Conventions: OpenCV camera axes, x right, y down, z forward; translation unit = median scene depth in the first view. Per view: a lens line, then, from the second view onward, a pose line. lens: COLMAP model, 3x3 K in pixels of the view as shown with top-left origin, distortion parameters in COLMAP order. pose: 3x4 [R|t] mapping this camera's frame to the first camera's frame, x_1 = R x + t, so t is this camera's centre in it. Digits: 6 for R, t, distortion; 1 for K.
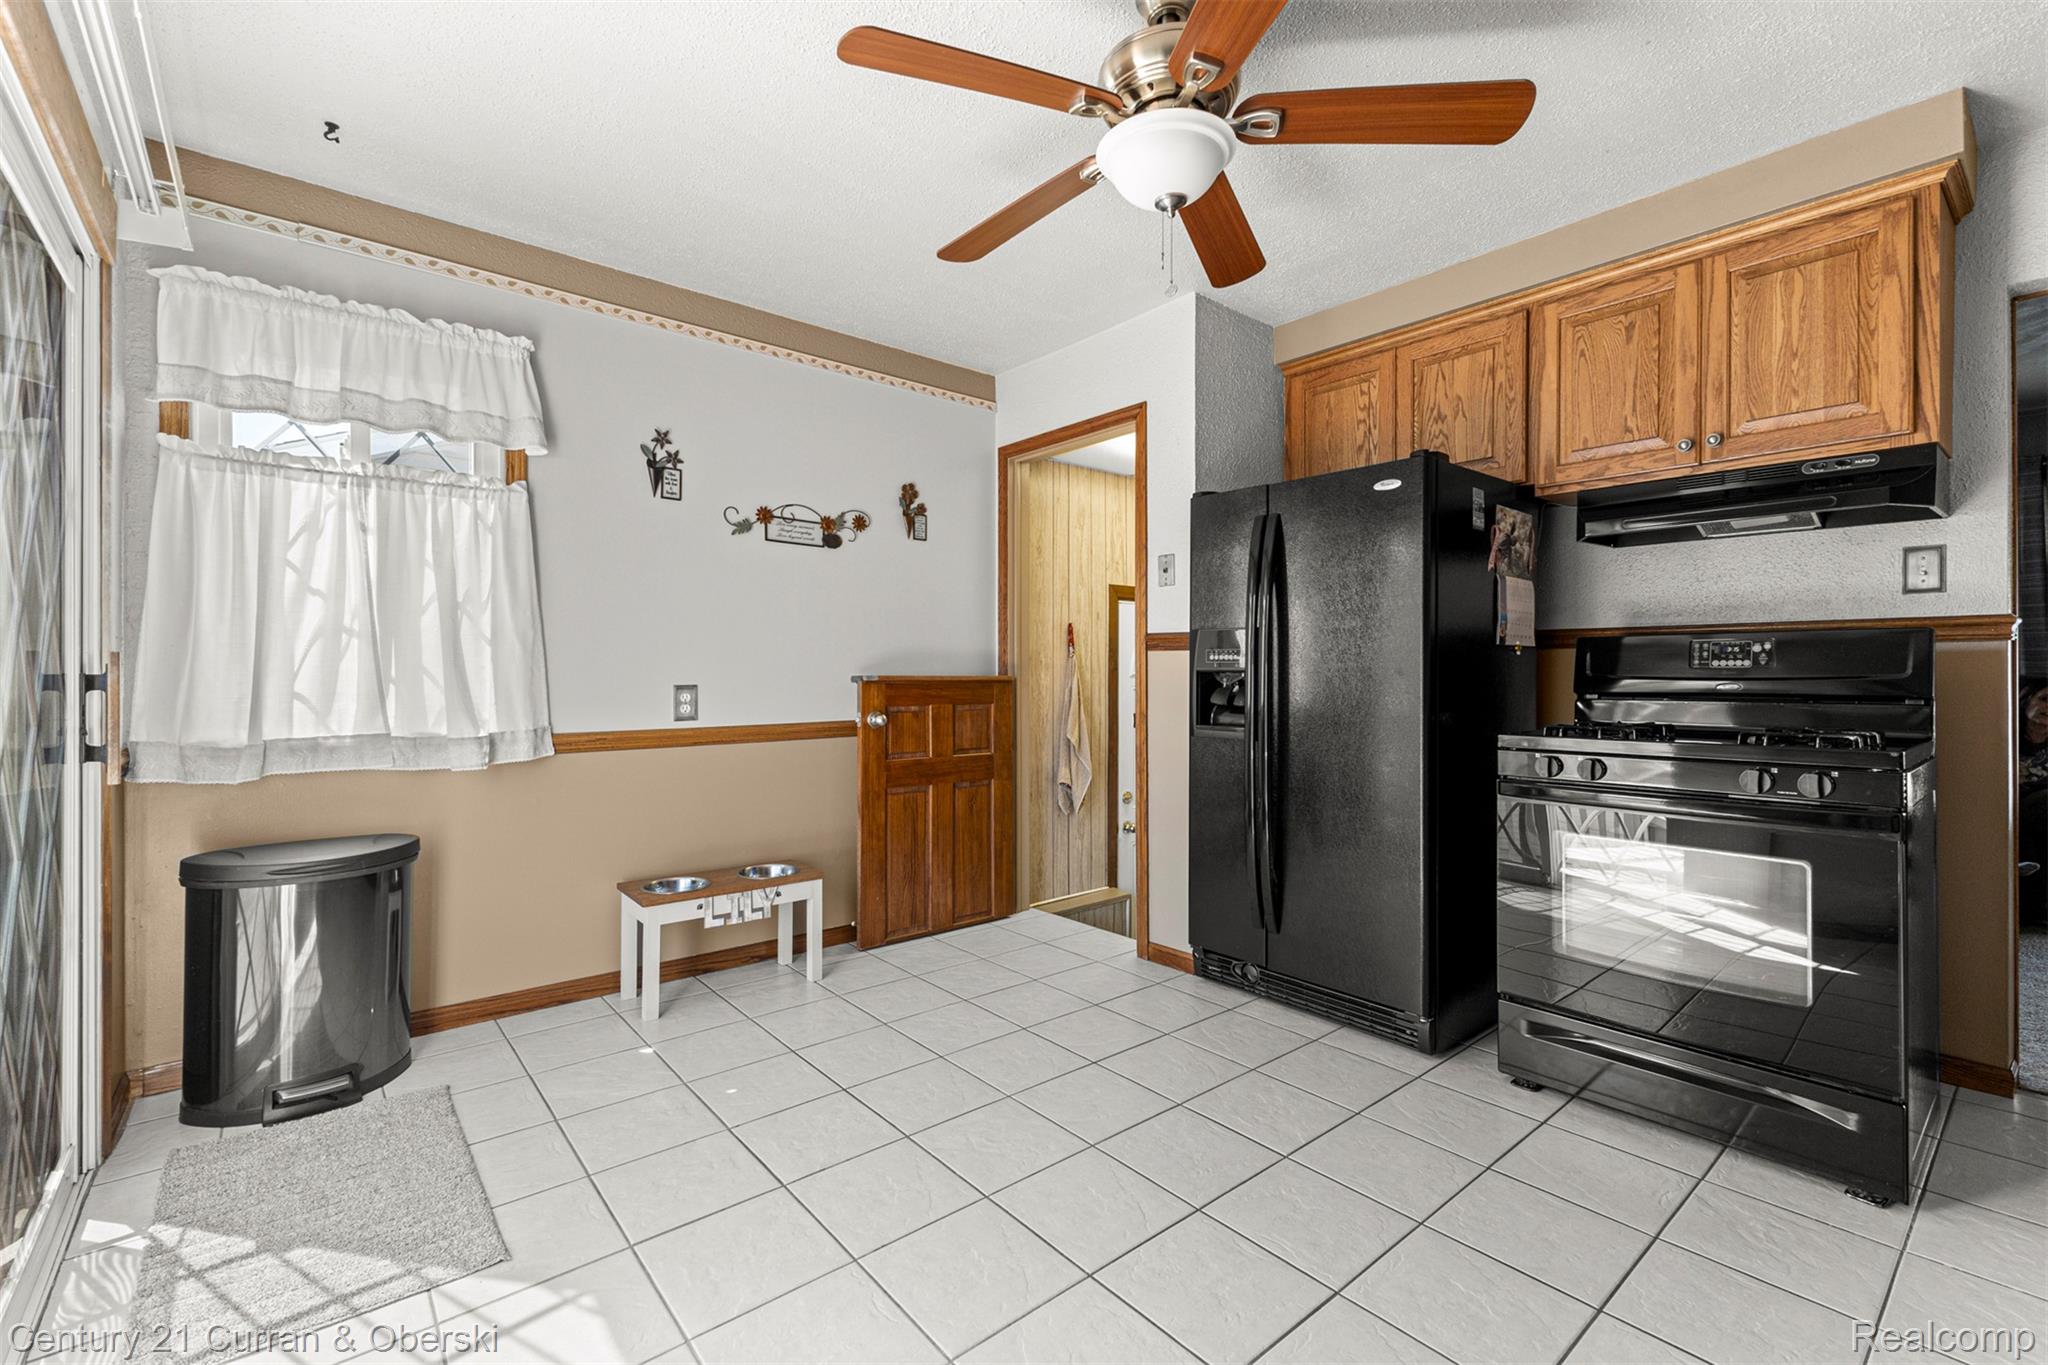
lens RADIAL K [[882.4, 0, 1025.4], [0, 882.4, 678.5], [0, 0, 1]] dist [0.009004, -0.000339]
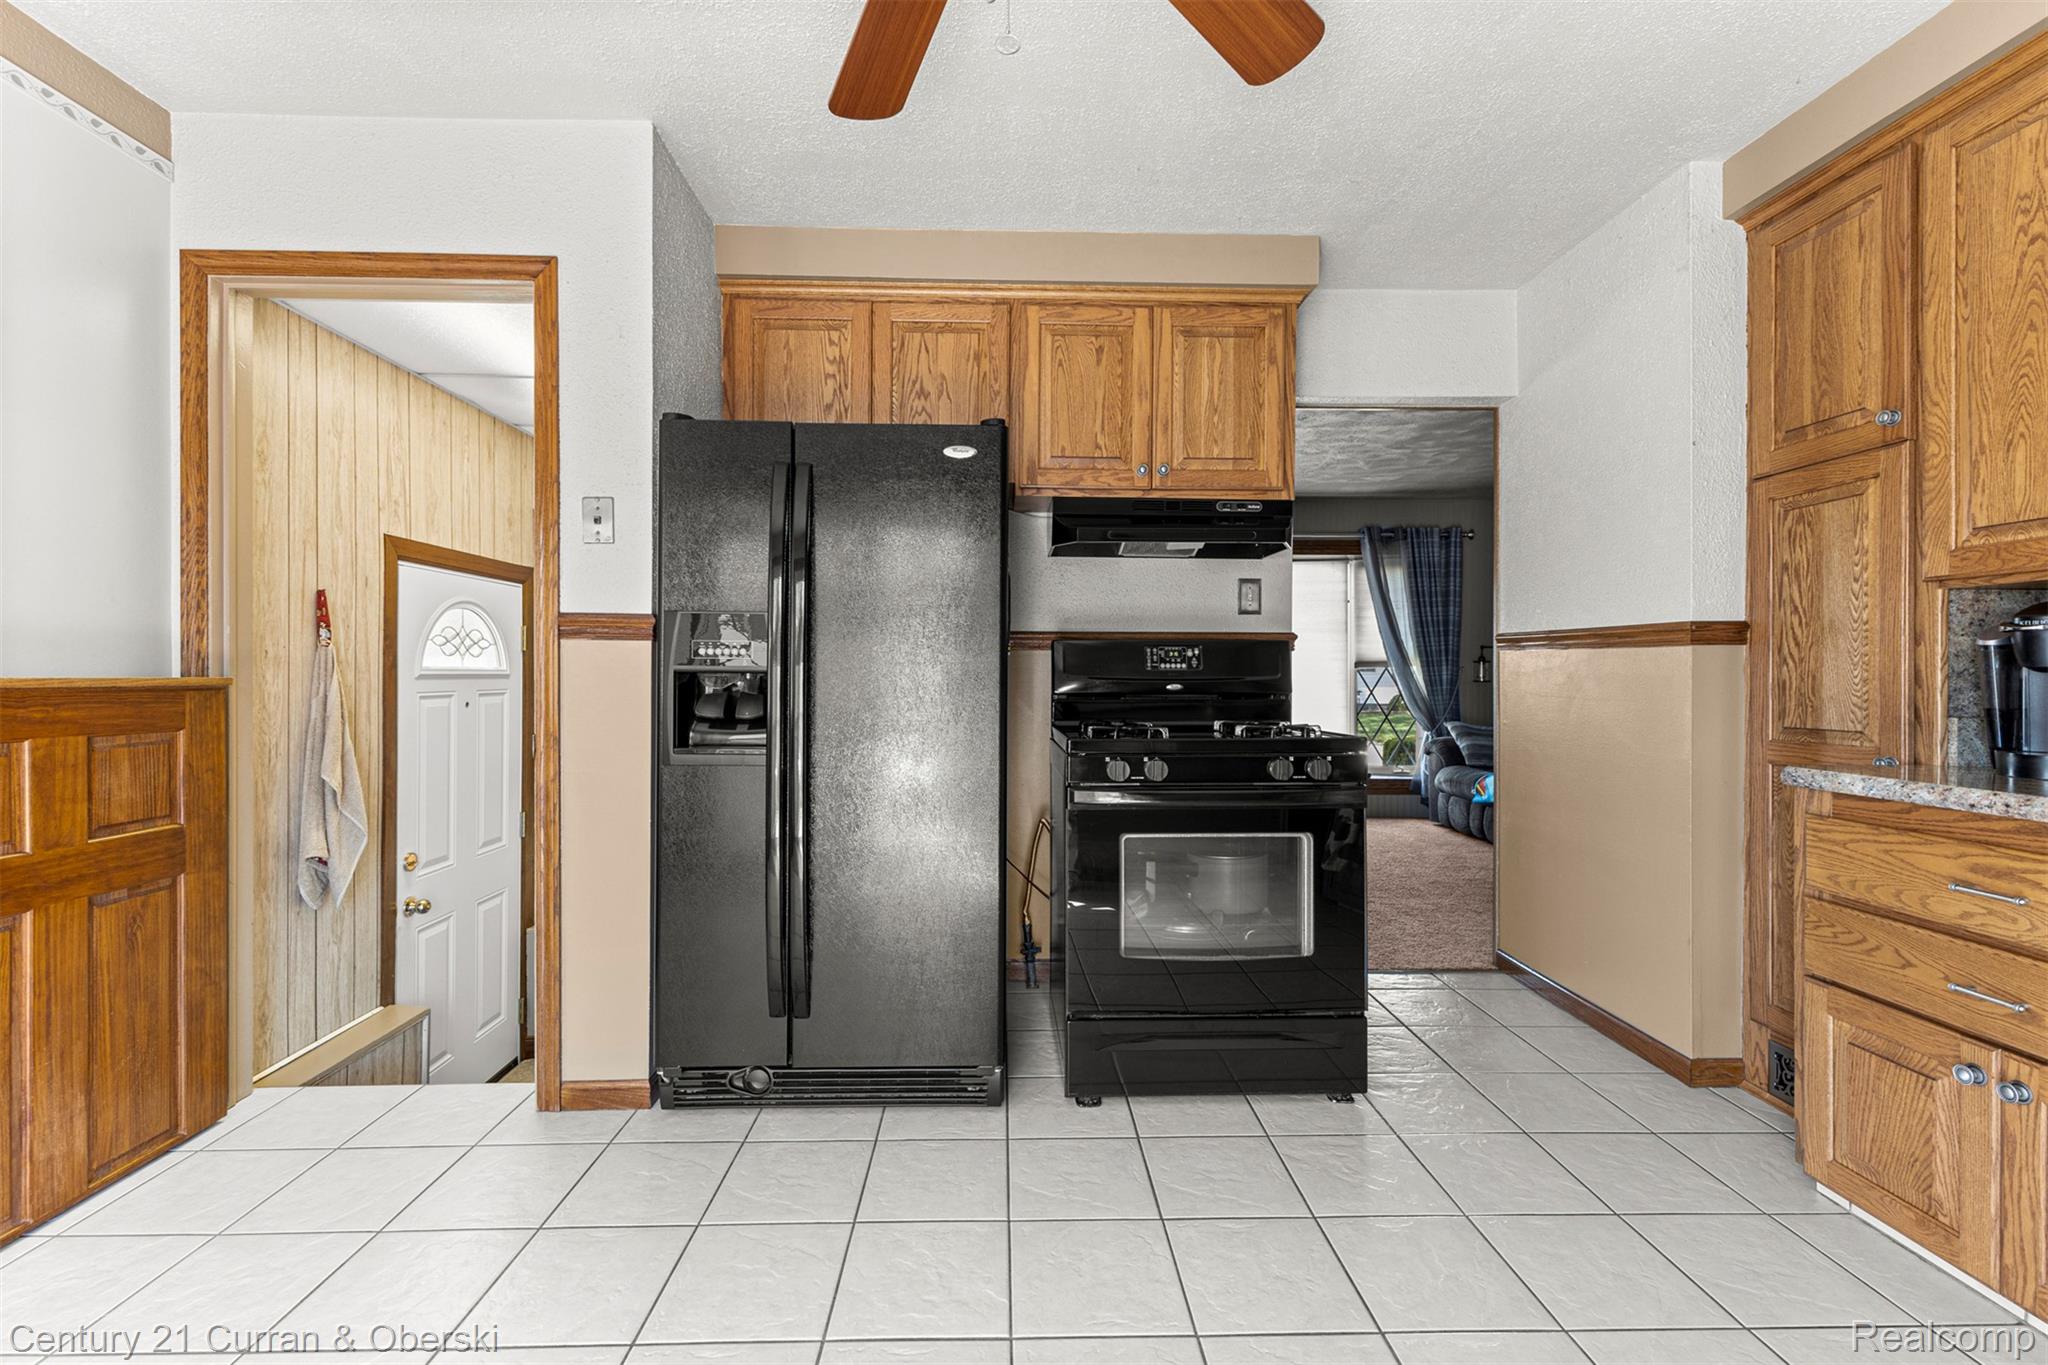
lens RADIAL K [[882.4, 0, 1025.4], [0, 882.4, 678.5], [0, 0, 1]] dist [0.009004, -0.000339]
pose [[0.622101, -0.002626, 0.782932, -0.169403], [0.002340, 0.999996, 0.001494, -0.002444], [-0.782933, 0.000903, 0.622105, 0.335523]]
